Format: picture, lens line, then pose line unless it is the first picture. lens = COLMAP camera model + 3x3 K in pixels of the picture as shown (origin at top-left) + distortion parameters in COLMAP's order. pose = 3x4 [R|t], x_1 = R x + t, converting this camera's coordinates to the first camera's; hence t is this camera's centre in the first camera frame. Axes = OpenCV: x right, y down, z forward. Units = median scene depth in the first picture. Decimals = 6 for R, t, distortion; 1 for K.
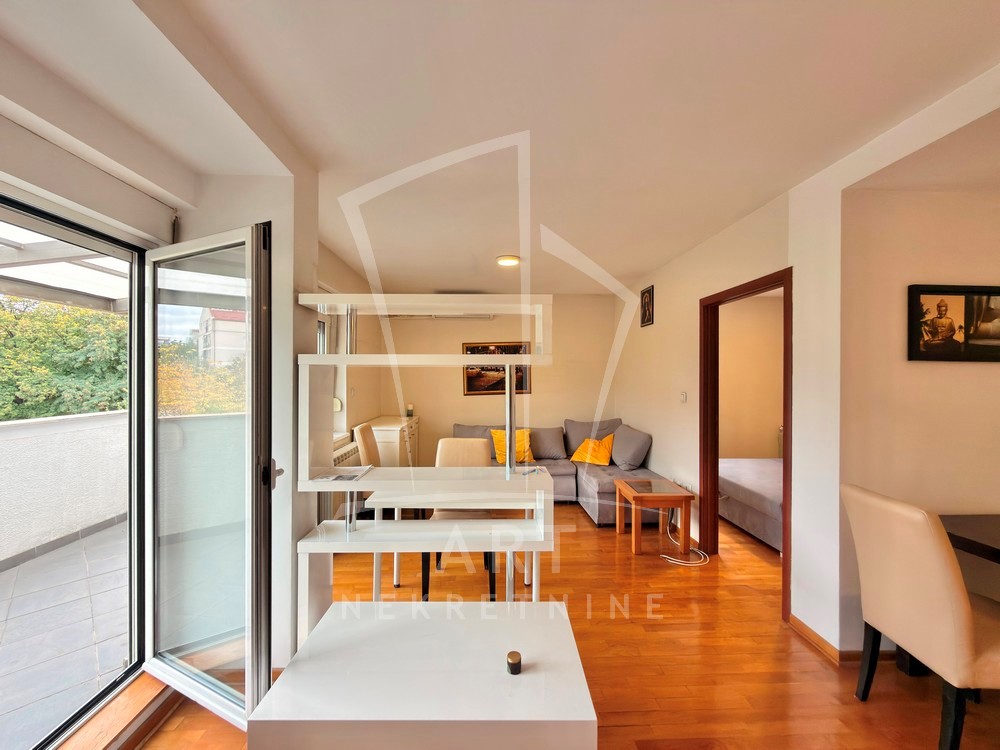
lens RADIAL K [[402.1, 0, 500.0], [0, 402.1, 375.0], [0, 0, 1]] dist [0.000878, 0.000259]
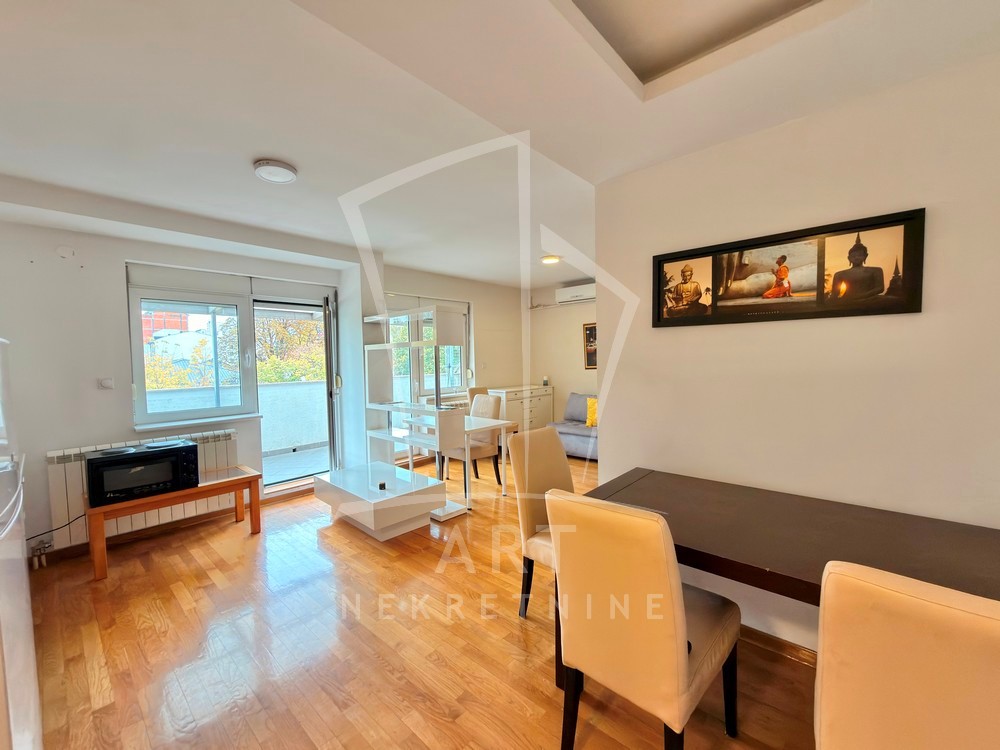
lens RADIAL K [[402.1, 0, 500.0], [0, 402.1, 375.0], [0, 0, 1]] dist [0.000878, 0.000259]
pose [[0.719645, 0.010483, -0.694263, 1.460395], [0.025405, 0.998819, 0.041416, 0.034680], [0.693877, -0.047442, 0.718529, -0.059363]]
